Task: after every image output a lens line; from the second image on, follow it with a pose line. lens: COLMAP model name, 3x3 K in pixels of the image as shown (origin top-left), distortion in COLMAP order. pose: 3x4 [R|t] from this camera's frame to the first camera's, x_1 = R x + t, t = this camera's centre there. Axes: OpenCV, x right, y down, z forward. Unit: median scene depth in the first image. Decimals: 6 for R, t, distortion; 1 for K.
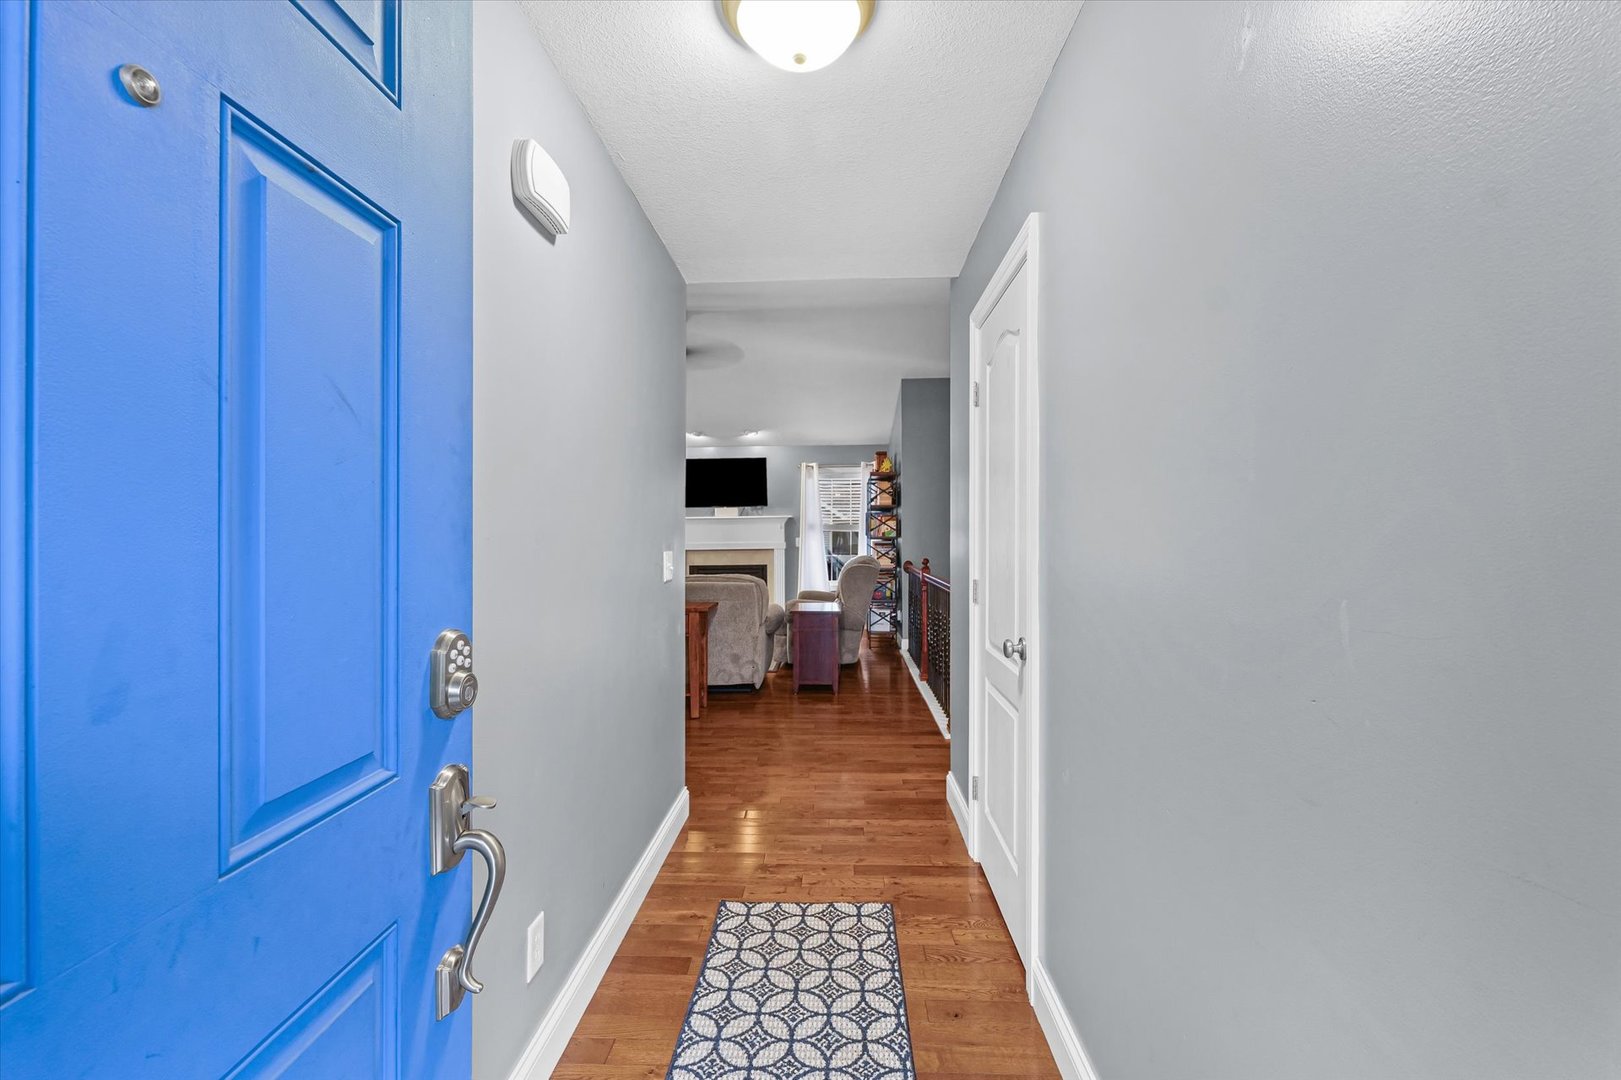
lens RADIAL K [[720.4, 0, 810.5], [0, 720.4, 540.0], [0, 0, 1]] dist [-0.000123, 0.000063]
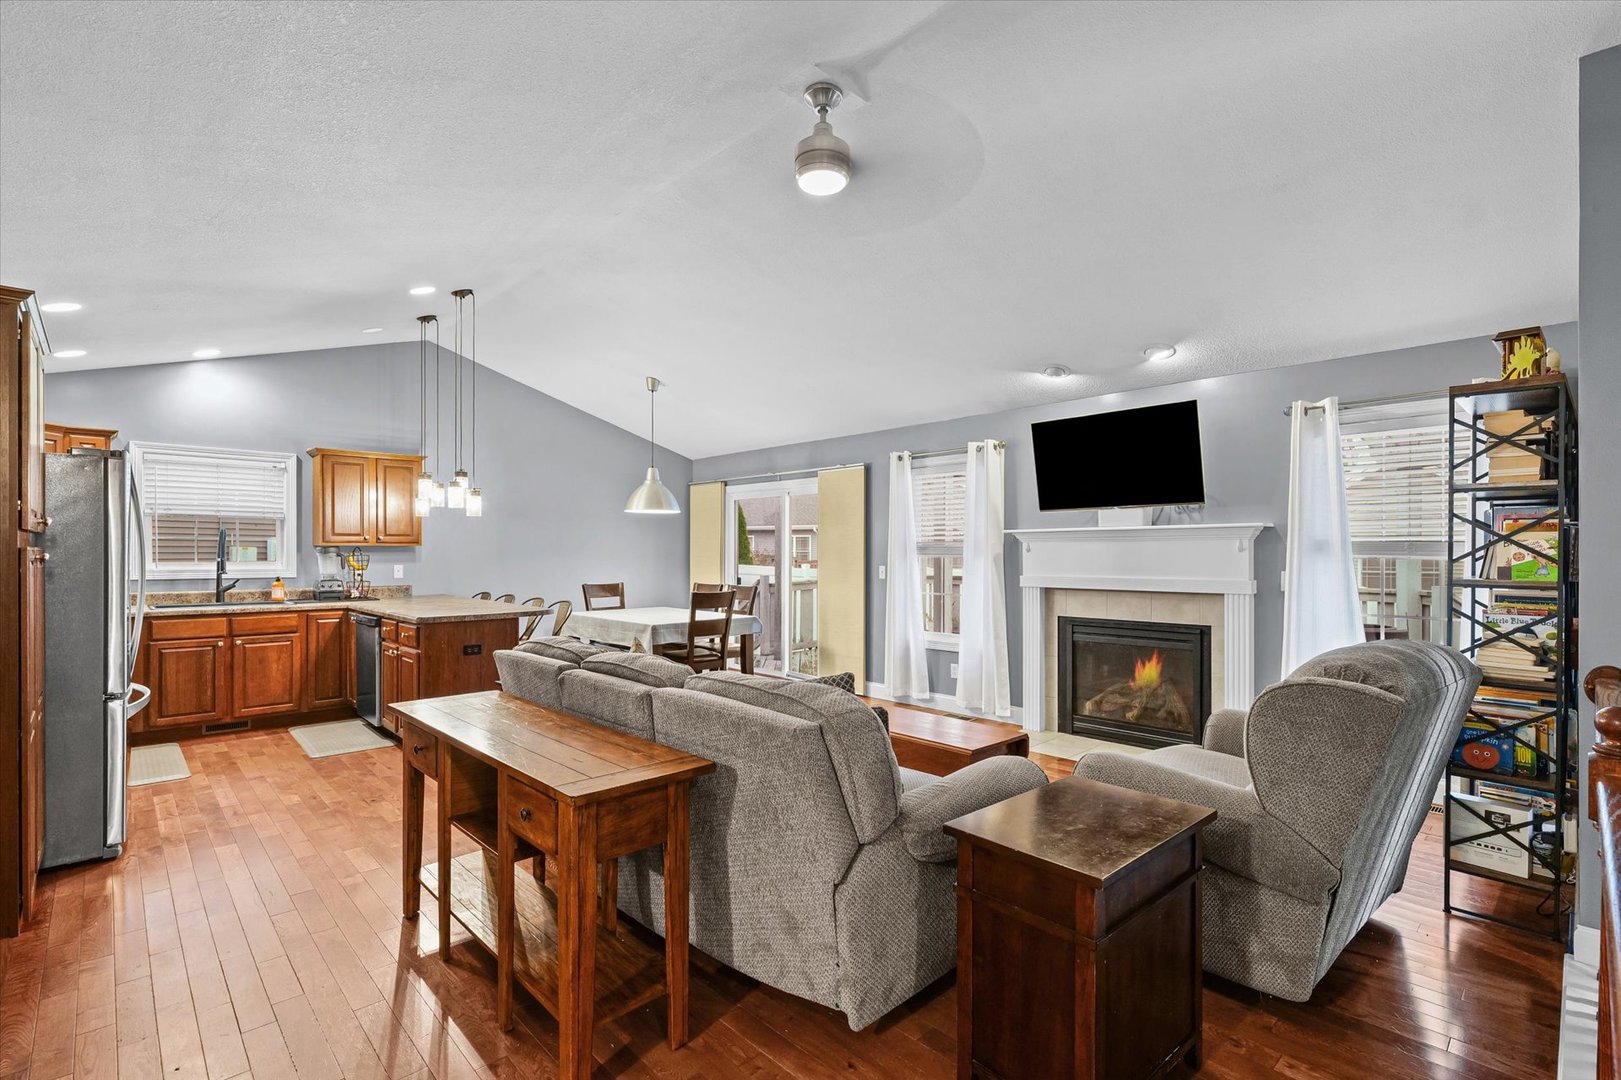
lens RADIAL K [[746.8, 0, 805.8], [0, 746.8, 546.8], [0, 0, 1]] dist [-0.002494, -0.000217]
pose [[0.710408, 0.005477, -0.703769, 0.100091], [-0.014286, 0.999876, -0.006639, -0.011484], [0.703645, 0.014770, 0.710398, 0.474489]]
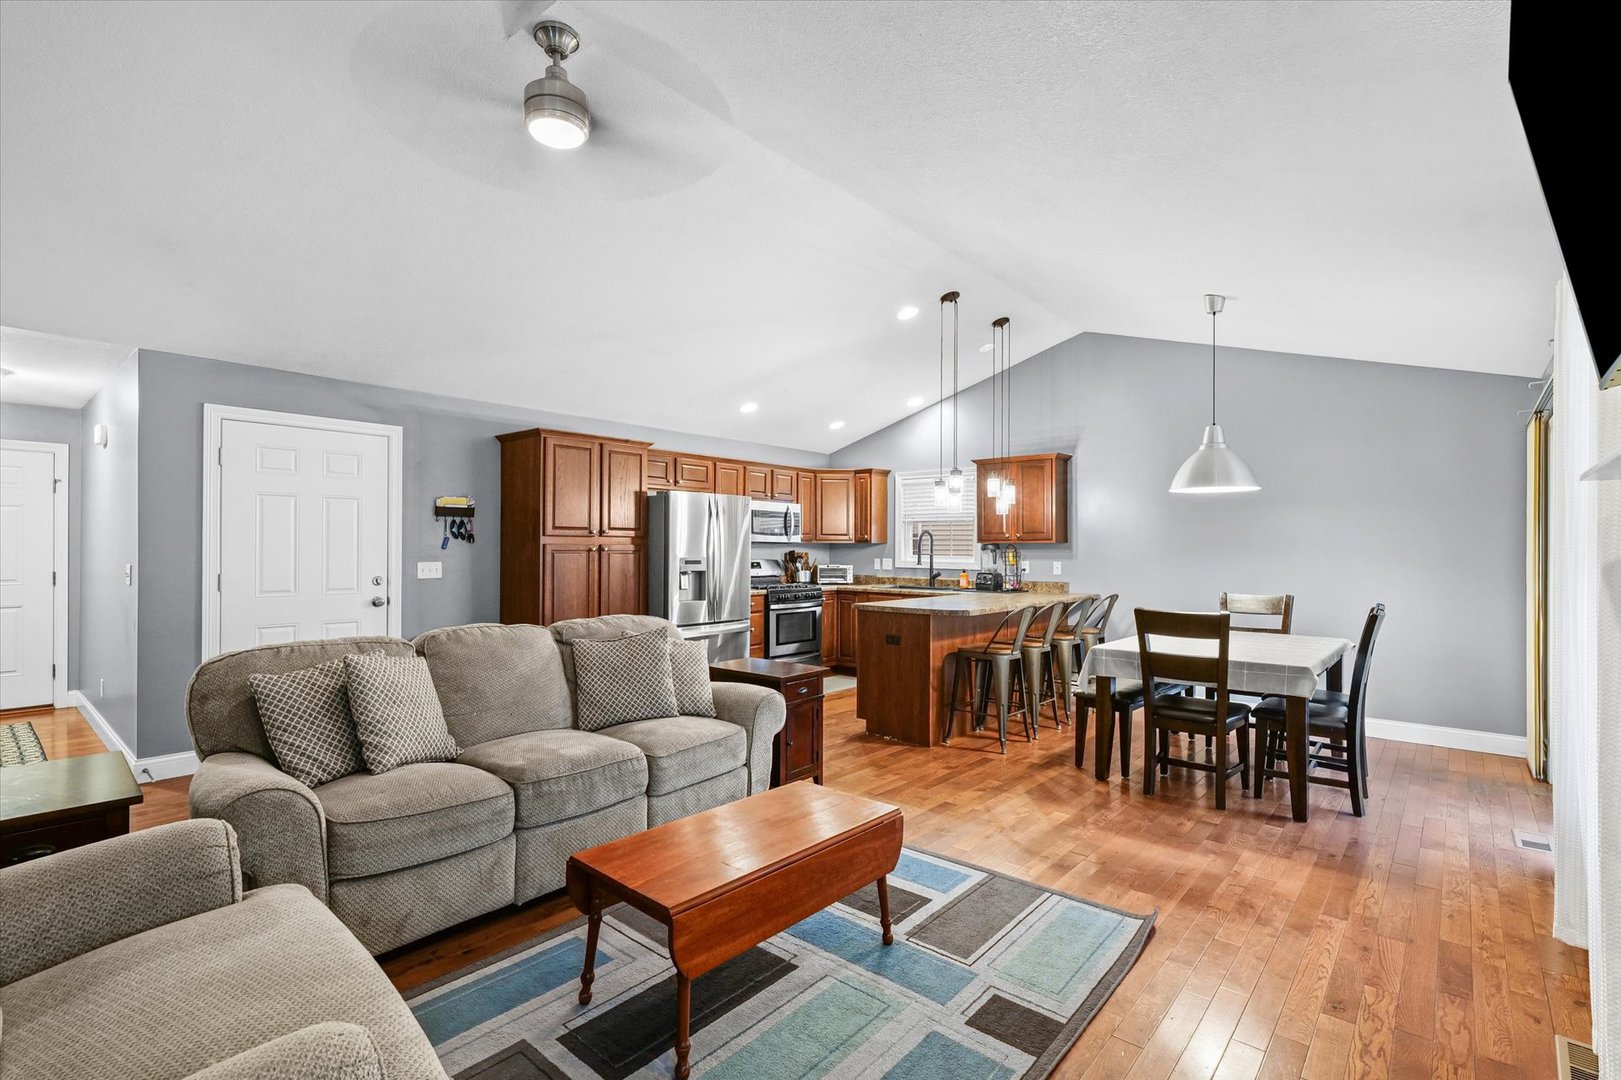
lens RADIAL K [[746.8, 0, 805.8], [0, 746.8, 546.8], [0, 0, 1]] dist [-0.002494, -0.000217]
pose [[-0.629597, 0.004587, -0.776909, 0.039128], [-0.007756, 0.999896, 0.012190, -0.014884], [0.776883, 0.013700, -0.629495, 0.986179]]
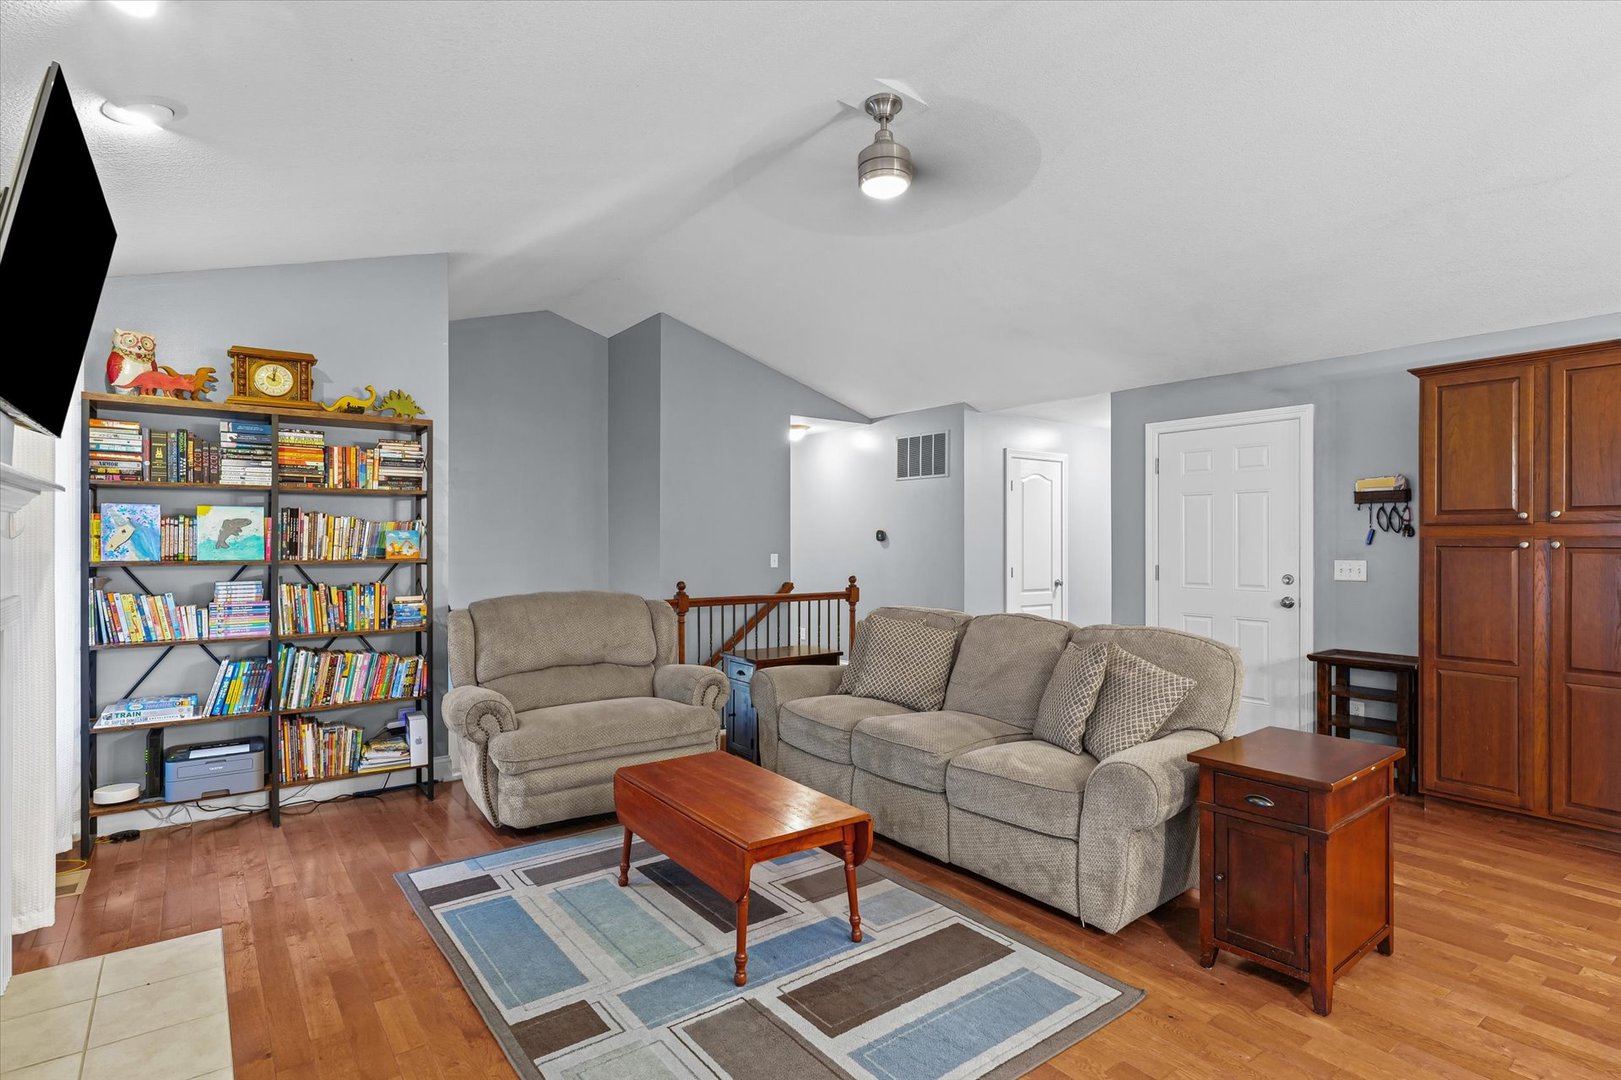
lens RADIAL K [[824.0, 0, 815.4], [0, 824.0, 545.1], [0, 0, 1]] dist [-0.003619, -0.000764]
pose [[-0.632539, 0.005813, 0.774507, -0.413478], [0.014700, 0.999882, 0.004501, -0.010826], [-0.774389, 0.014232, -0.632550, 0.988293]]
